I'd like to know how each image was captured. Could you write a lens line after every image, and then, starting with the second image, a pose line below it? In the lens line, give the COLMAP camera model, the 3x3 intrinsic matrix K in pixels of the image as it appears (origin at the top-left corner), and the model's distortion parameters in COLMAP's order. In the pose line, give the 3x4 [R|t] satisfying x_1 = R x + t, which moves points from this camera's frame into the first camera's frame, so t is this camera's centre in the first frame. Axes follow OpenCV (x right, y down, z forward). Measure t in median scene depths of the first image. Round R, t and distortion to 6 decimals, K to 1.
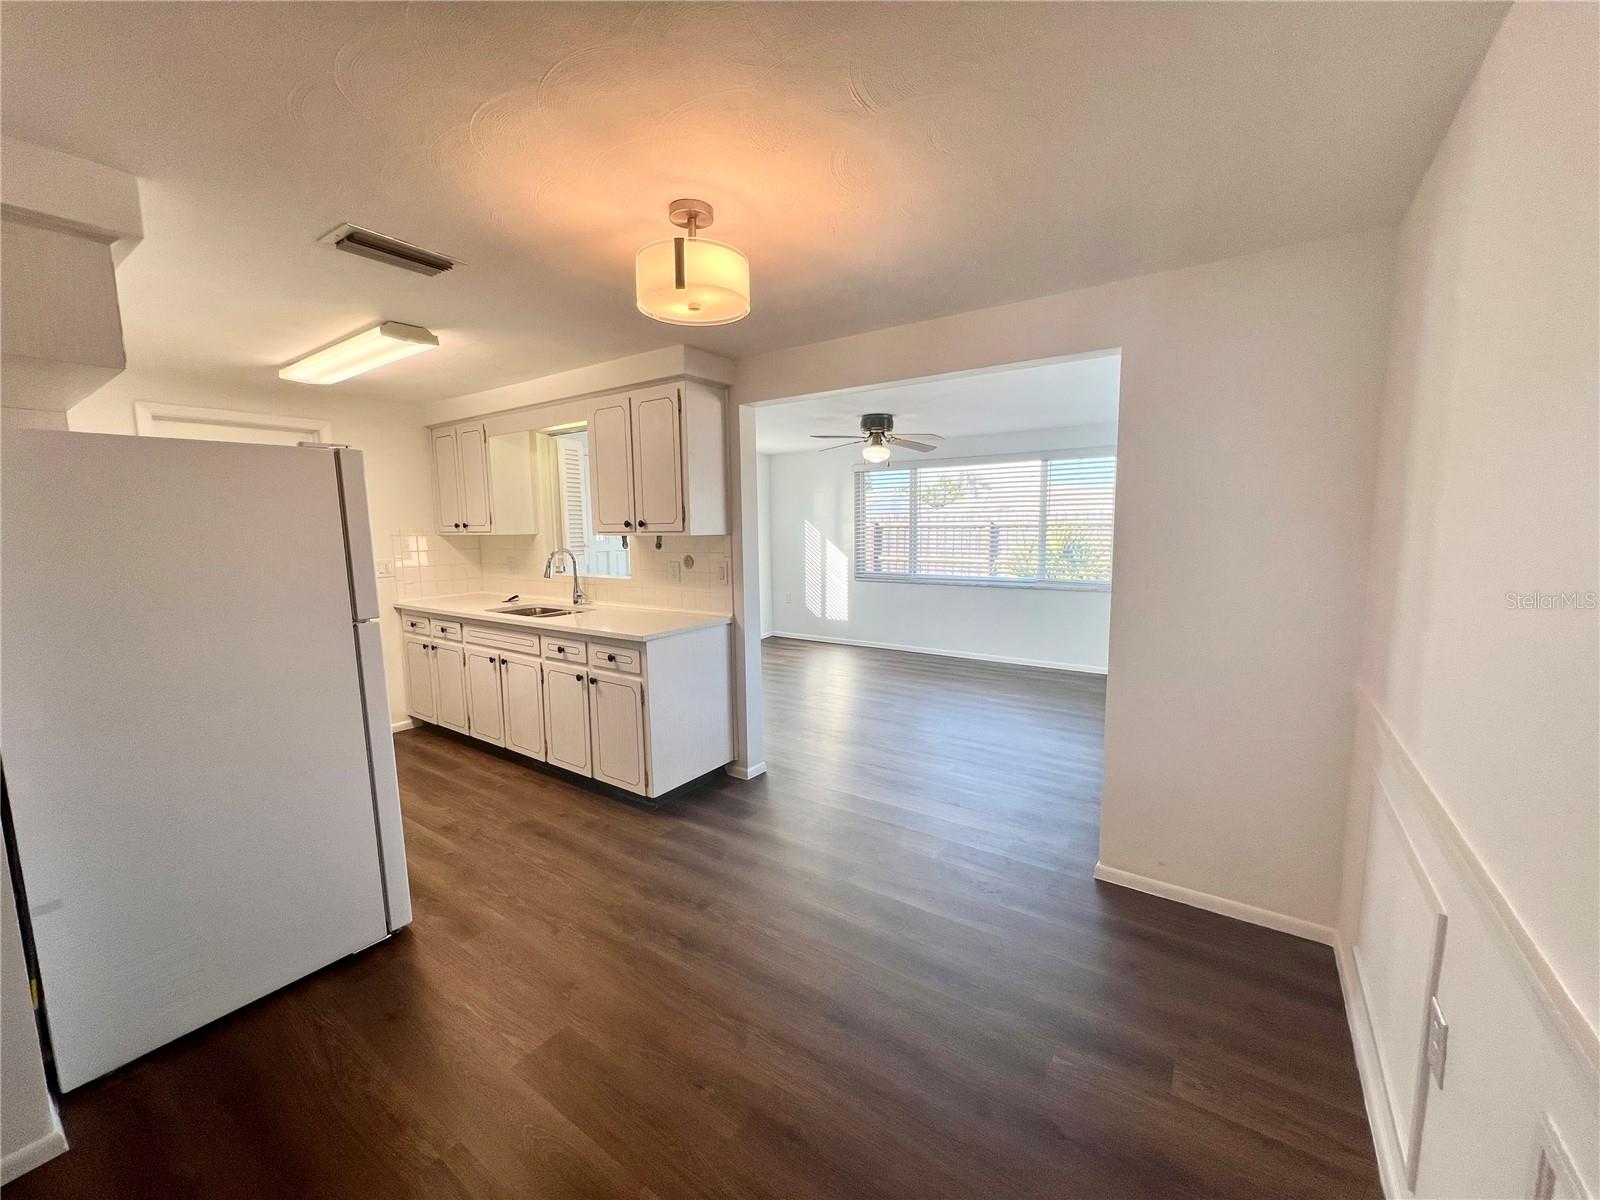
lens RADIAL K [[641.4, 0, 796.5], [0, 641.4, 599.1], [0, 0, 1]] dist [-0.000546, 0.000080]
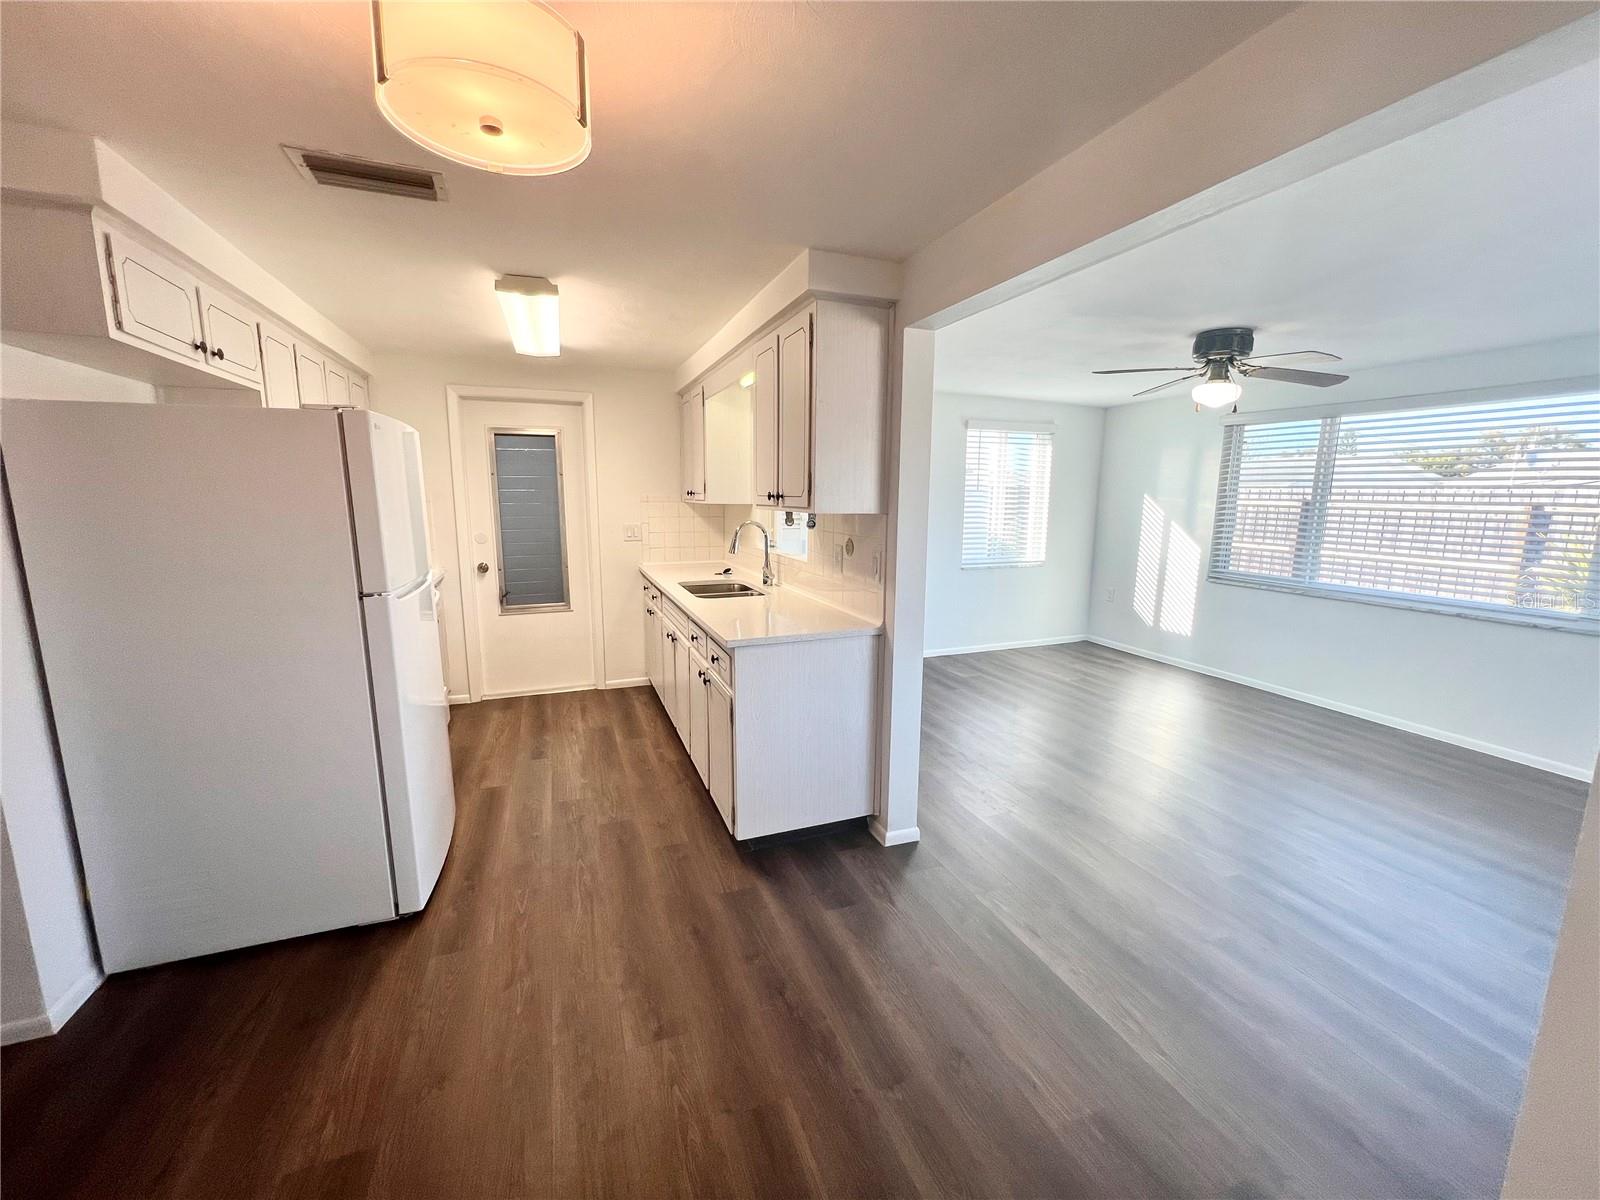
lens RADIAL K [[641.4, 0, 801.3], [0, 641.4, 599.6], [0, 0, 1]] dist [-0.000546, 0.000080]
pose [[0.829692, 0.111960, -0.546879, 0.208626], [-0.084766, 0.993588, 0.074811, -0.047250], [0.551748, -0.015713, 0.833863, 0.317262]]
